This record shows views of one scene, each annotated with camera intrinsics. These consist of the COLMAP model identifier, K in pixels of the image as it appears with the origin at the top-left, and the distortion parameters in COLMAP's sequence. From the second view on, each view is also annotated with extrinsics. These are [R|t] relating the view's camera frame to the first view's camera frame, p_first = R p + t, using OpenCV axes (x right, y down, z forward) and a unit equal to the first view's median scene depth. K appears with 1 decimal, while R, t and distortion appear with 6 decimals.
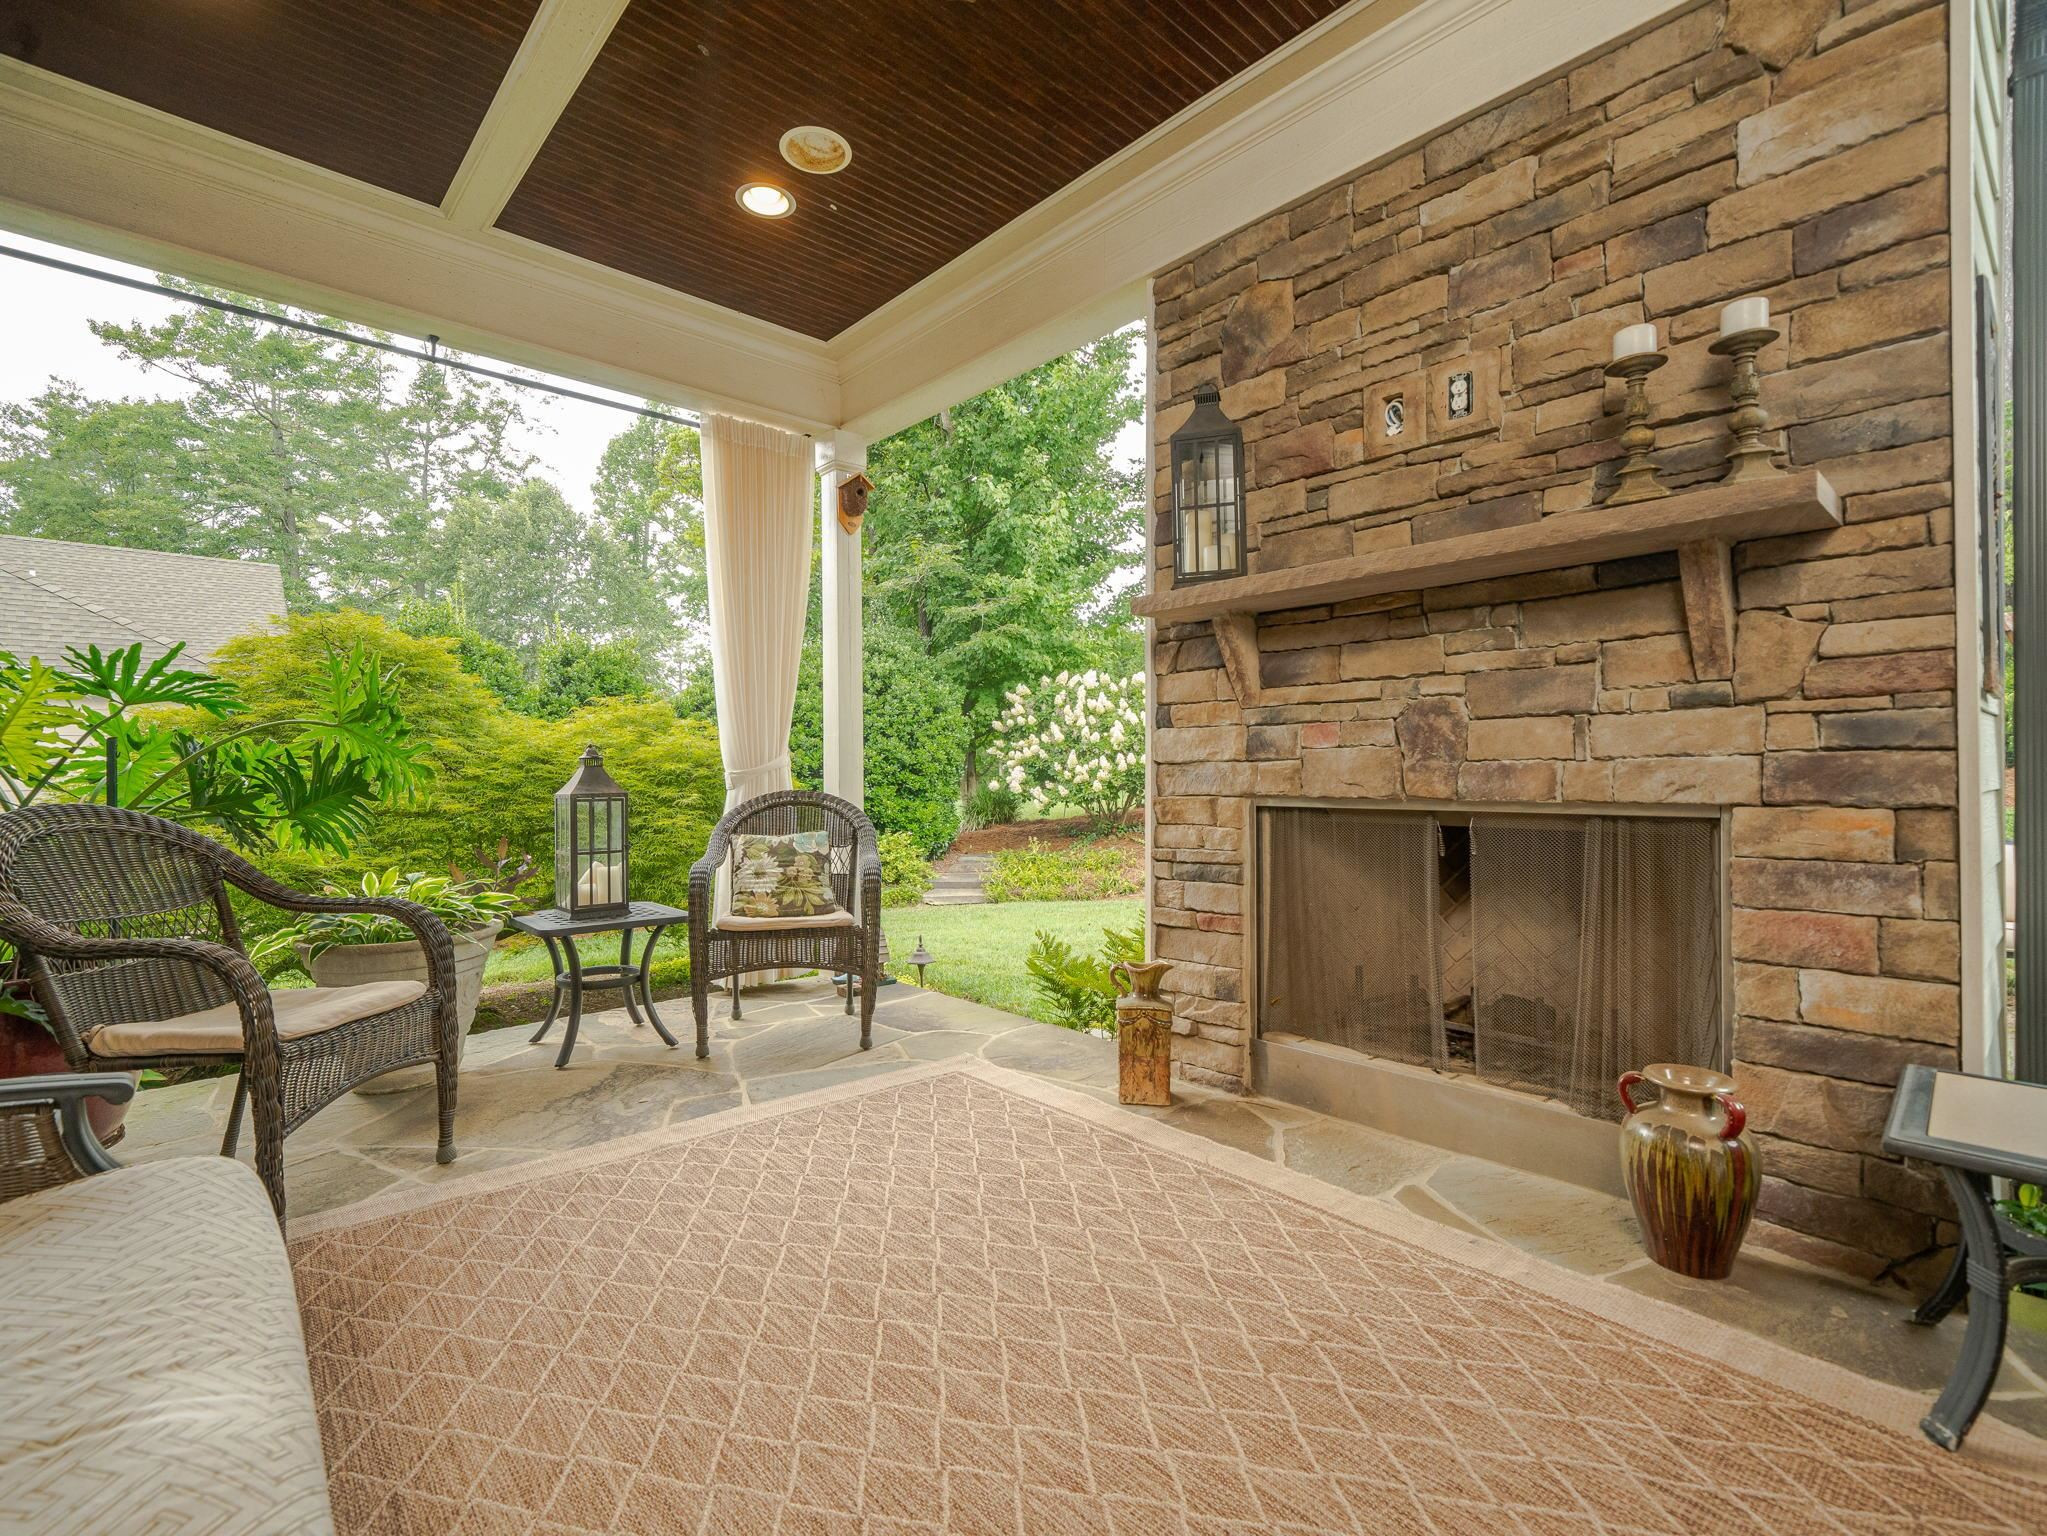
lens RADIAL K [[953.5, 0, 1017.1], [0, 953.5, 770.5], [0, 0, 1]] dist [0.004391, -0.000440]
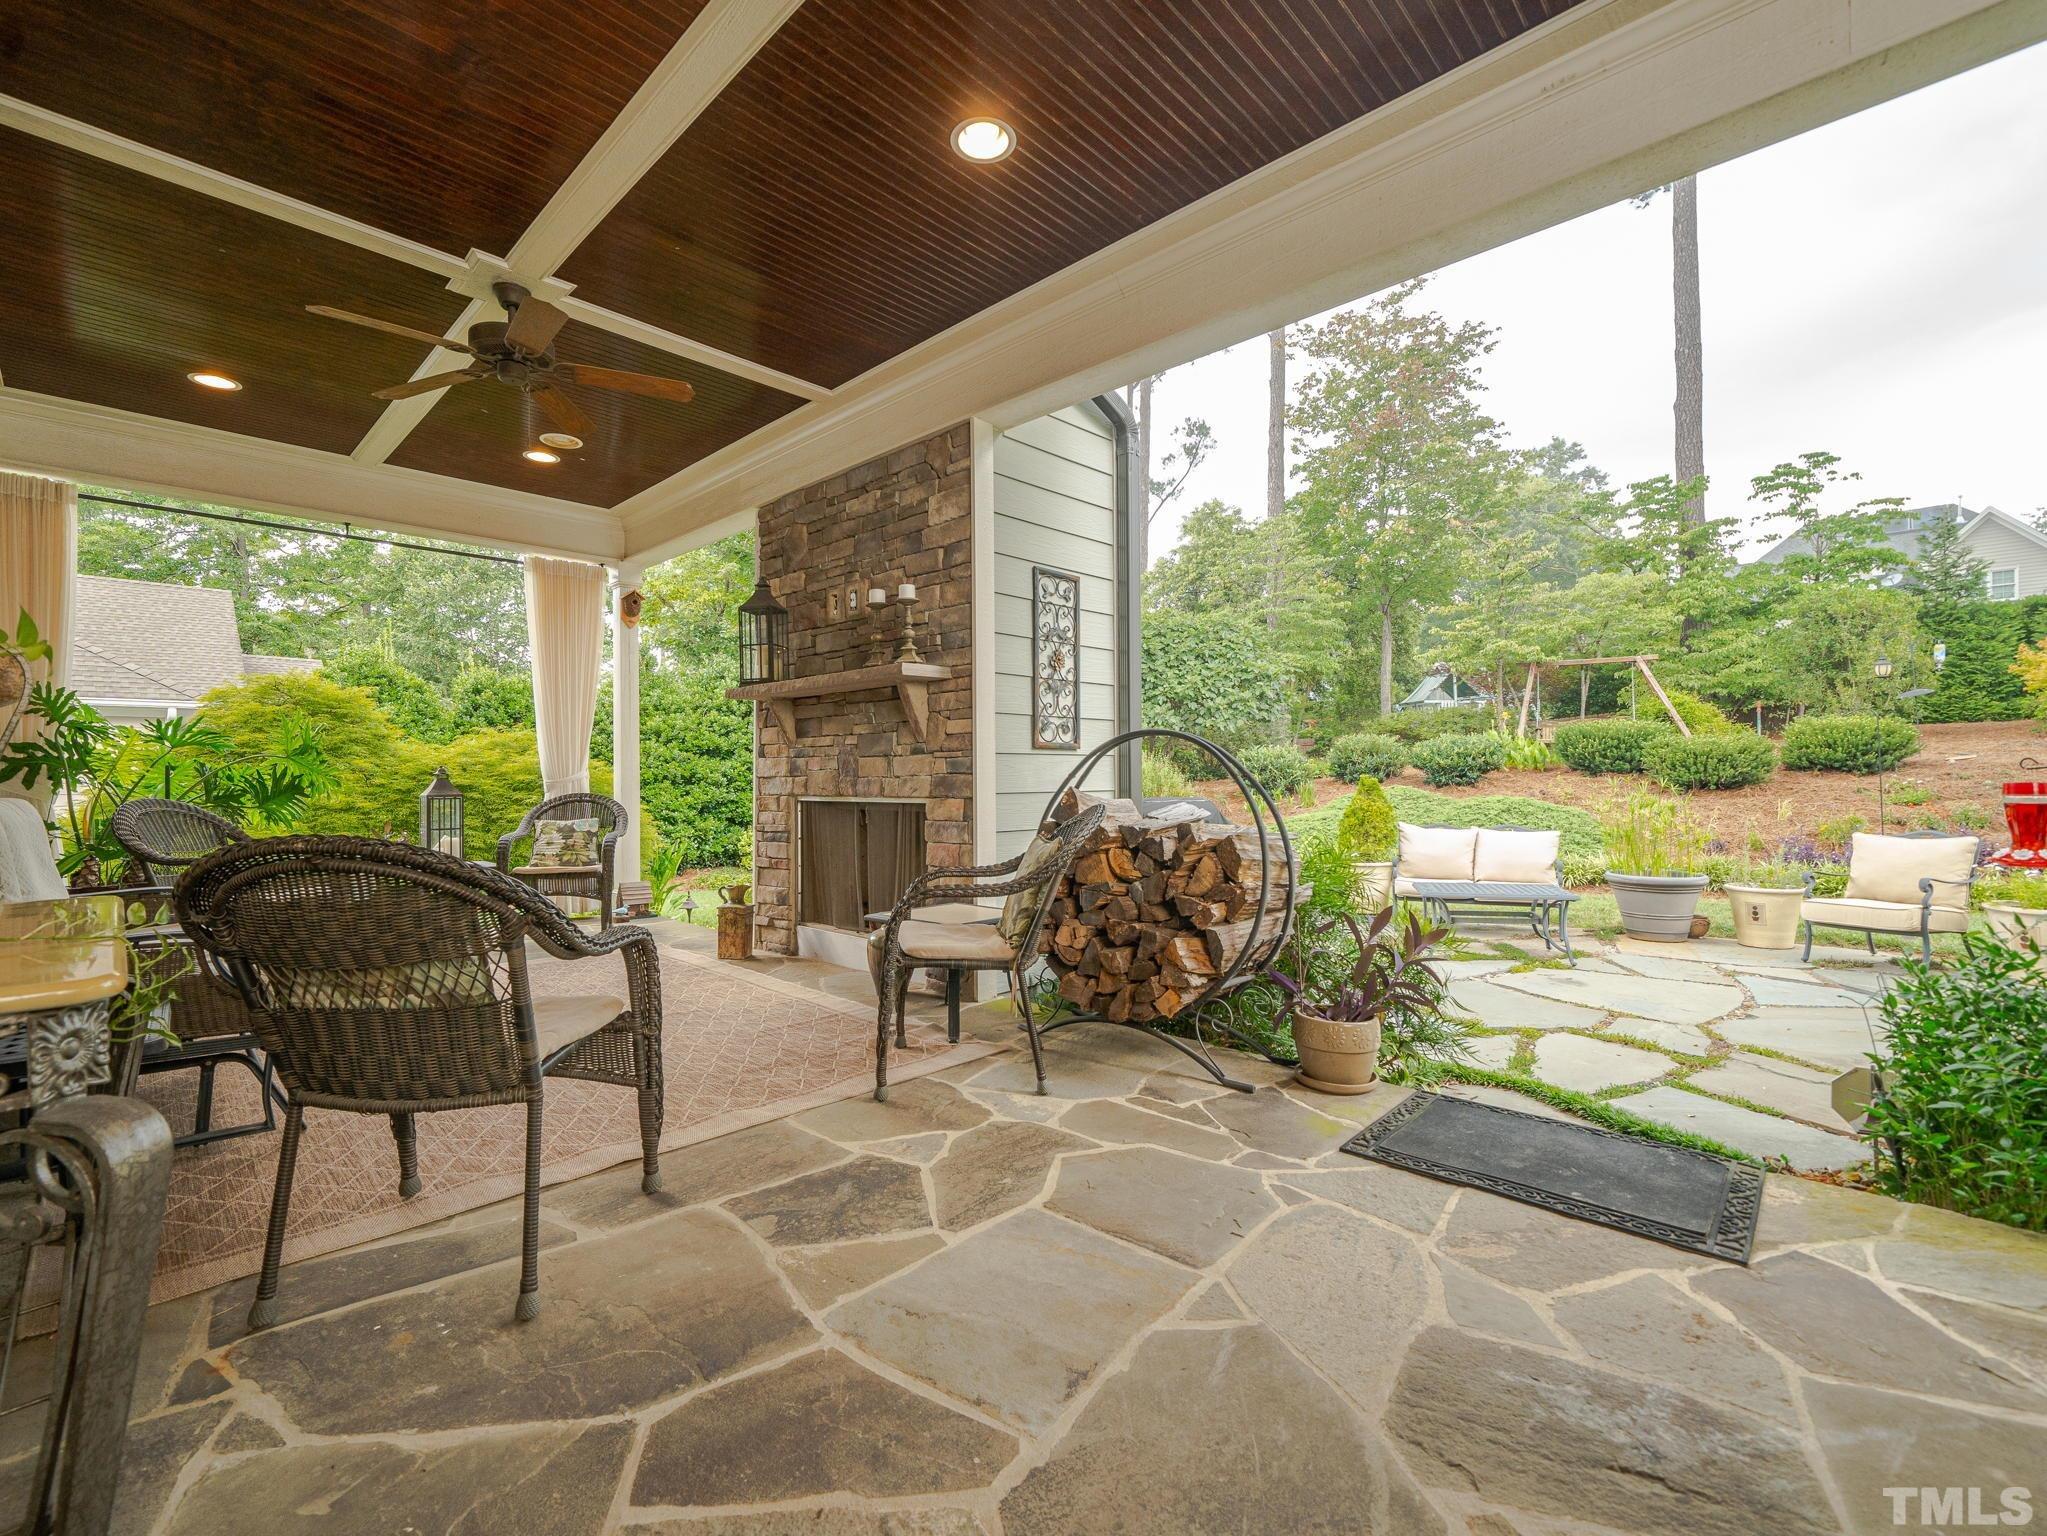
lens RADIAL K [[899.5, 0, 1004.3], [0, 899.5, 771.6], [0, 0, 1]] dist [-0.002660, -0.000566]
pose [[0.998378, 0.000497, 0.056927, 0.550085], [-0.000148, 0.999981, -0.006132, -0.008684], [-0.056929, 0.006113, 0.998359, -0.775480]]
